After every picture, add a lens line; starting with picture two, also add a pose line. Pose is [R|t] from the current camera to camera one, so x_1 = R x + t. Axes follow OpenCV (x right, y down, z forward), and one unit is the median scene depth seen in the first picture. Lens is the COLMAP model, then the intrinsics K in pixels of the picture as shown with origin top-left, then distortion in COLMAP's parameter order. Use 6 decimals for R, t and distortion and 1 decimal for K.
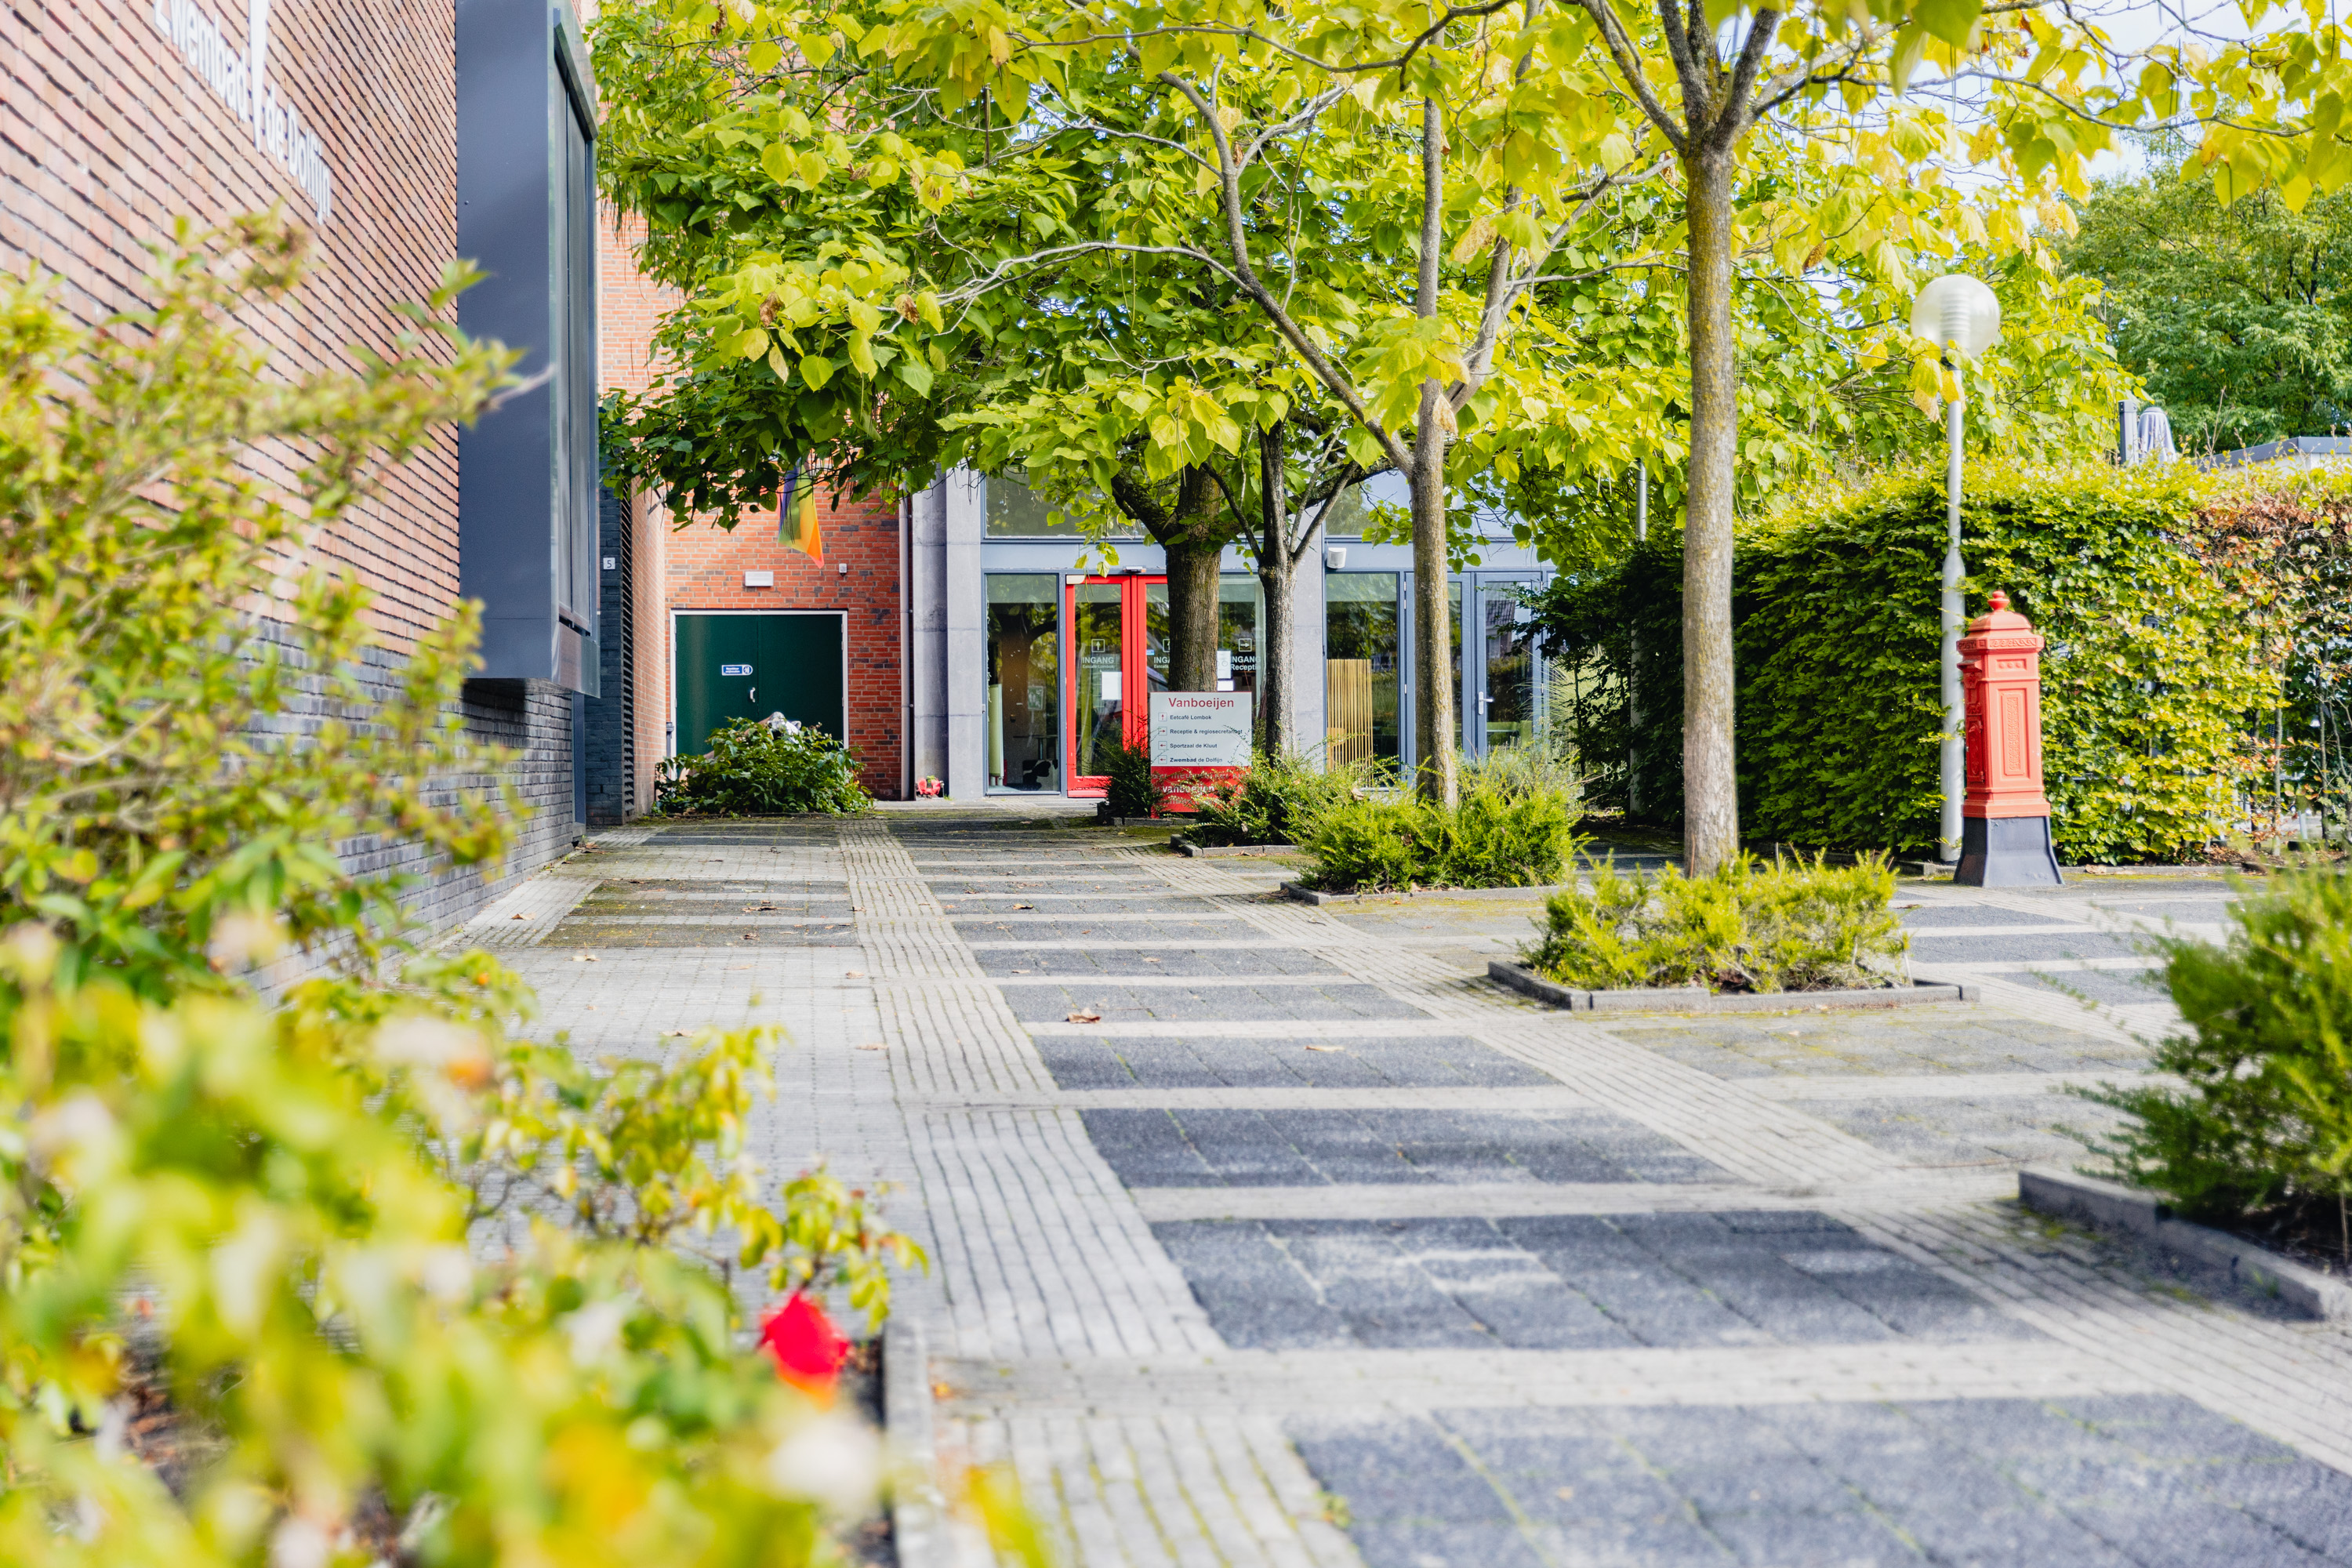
lens RADIAL K [[3430.8, 0, 1172.7], [0, 3430.8, 787.6], [0, 0, 1]] dist [-0.001655, 0.000000]
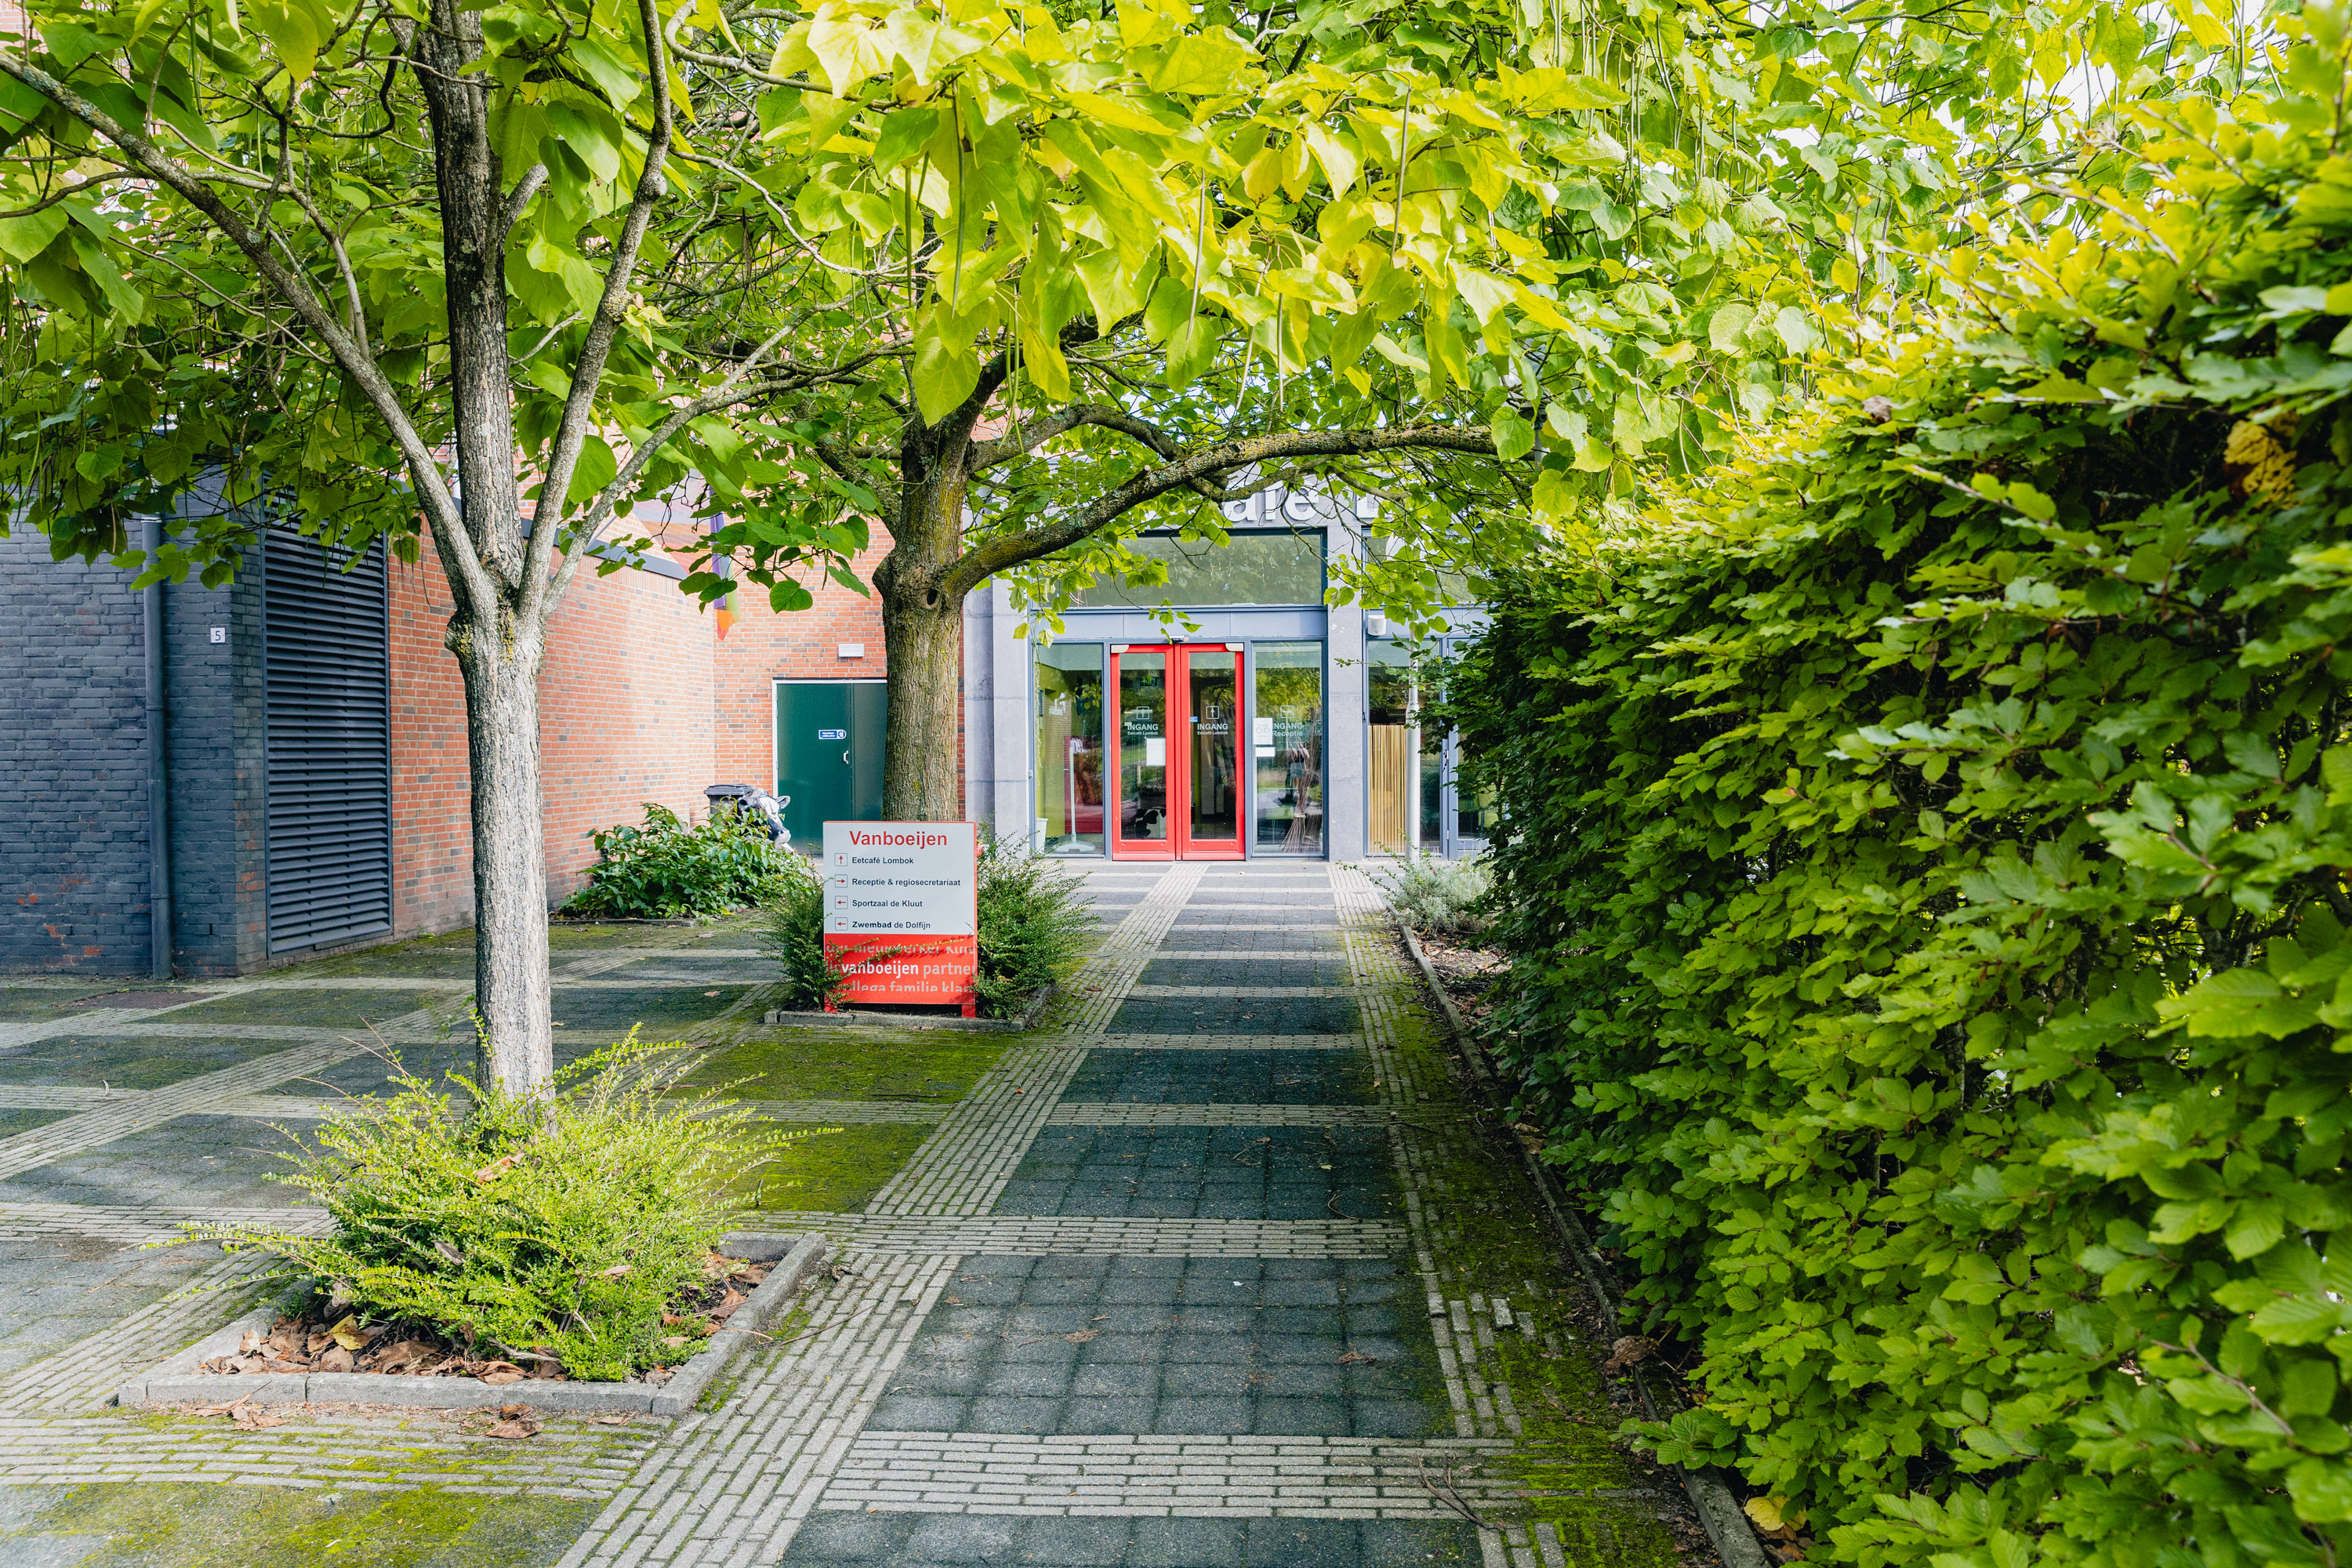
lens RADIAL K [[1881.9, 0, 1156.4], [0, 1881.9, 785.6], [0, 0, 1]] dist [0.011771, -0.002307]
pose [[0.984052, 0.006742, -0.177754, 0.156250], [-0.004390, 0.999898, 0.013621, -0.051509], [0.177828, -0.012623, 0.983981, 0.840311]]
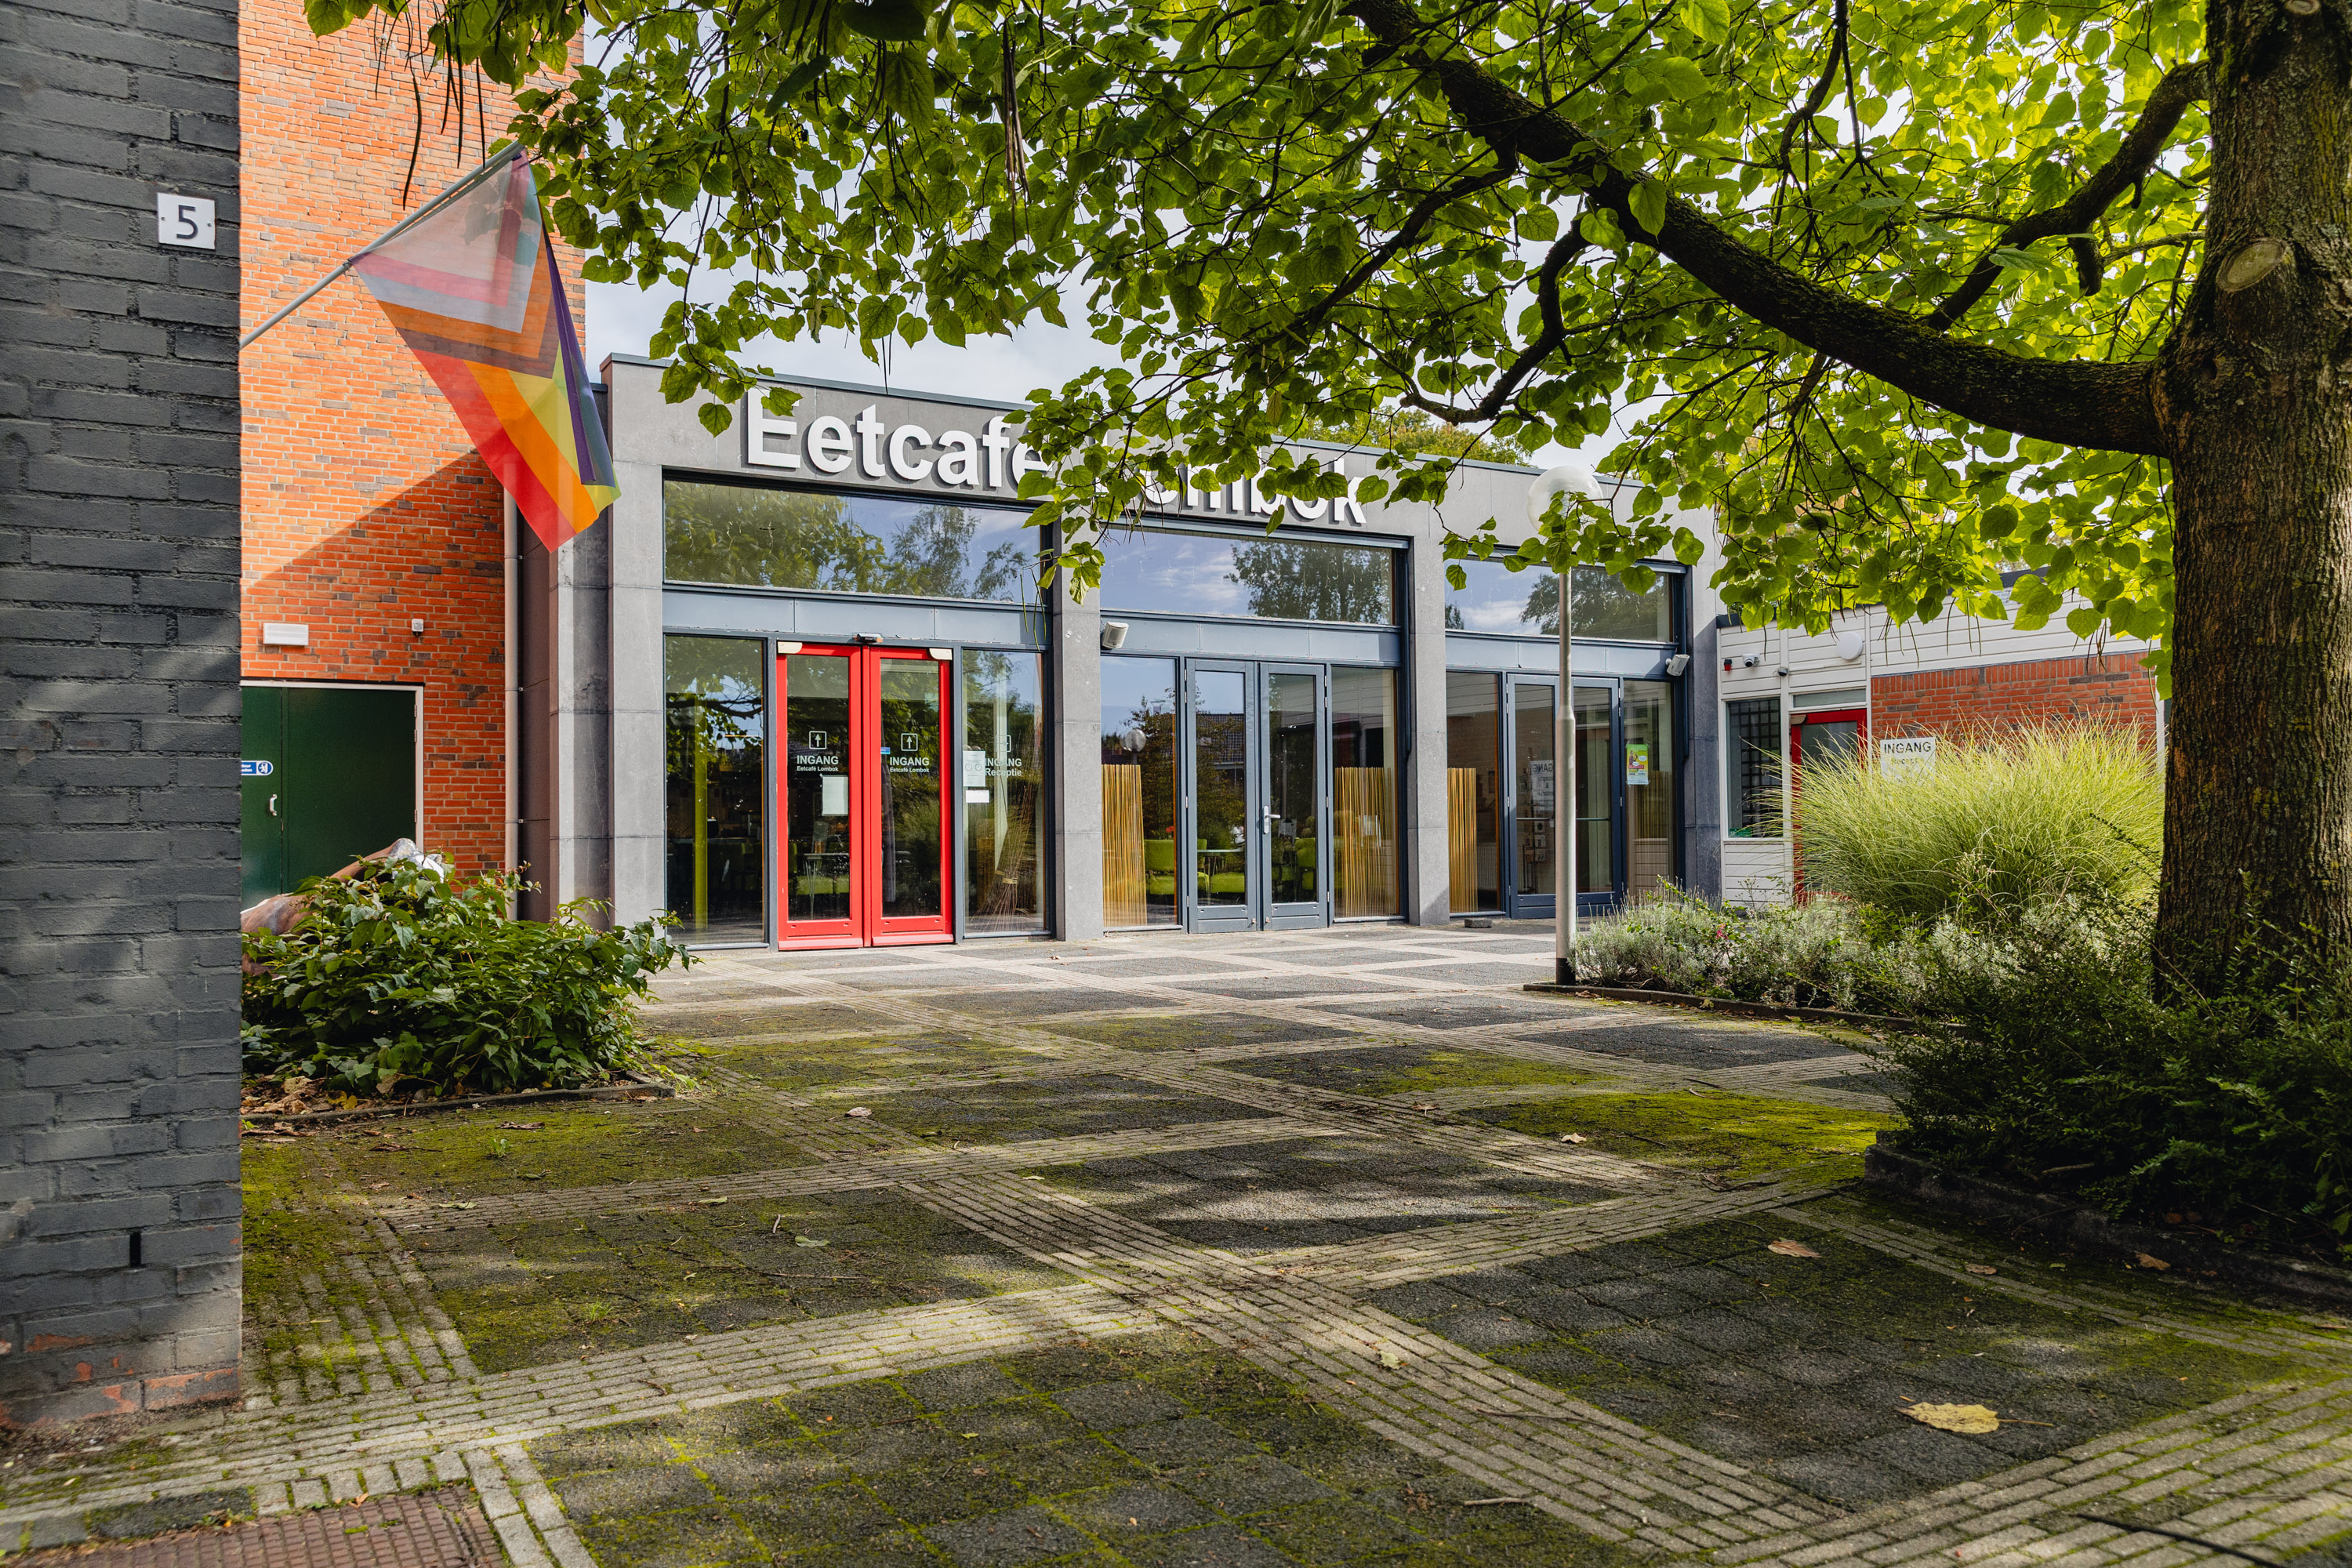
lens RADIAL K [[1881.9, 0, 1165.6], [0, 1881.9, 786.8], [0, 0, 1]] dist [0.011771, -0.002307]
pose [[0.914833, 0.008530, 0.403742, -0.218039], [0.001925, 0.999673, -0.025482, -0.040140], [-0.403827, 0.024089, 0.914518, 1.141125]]
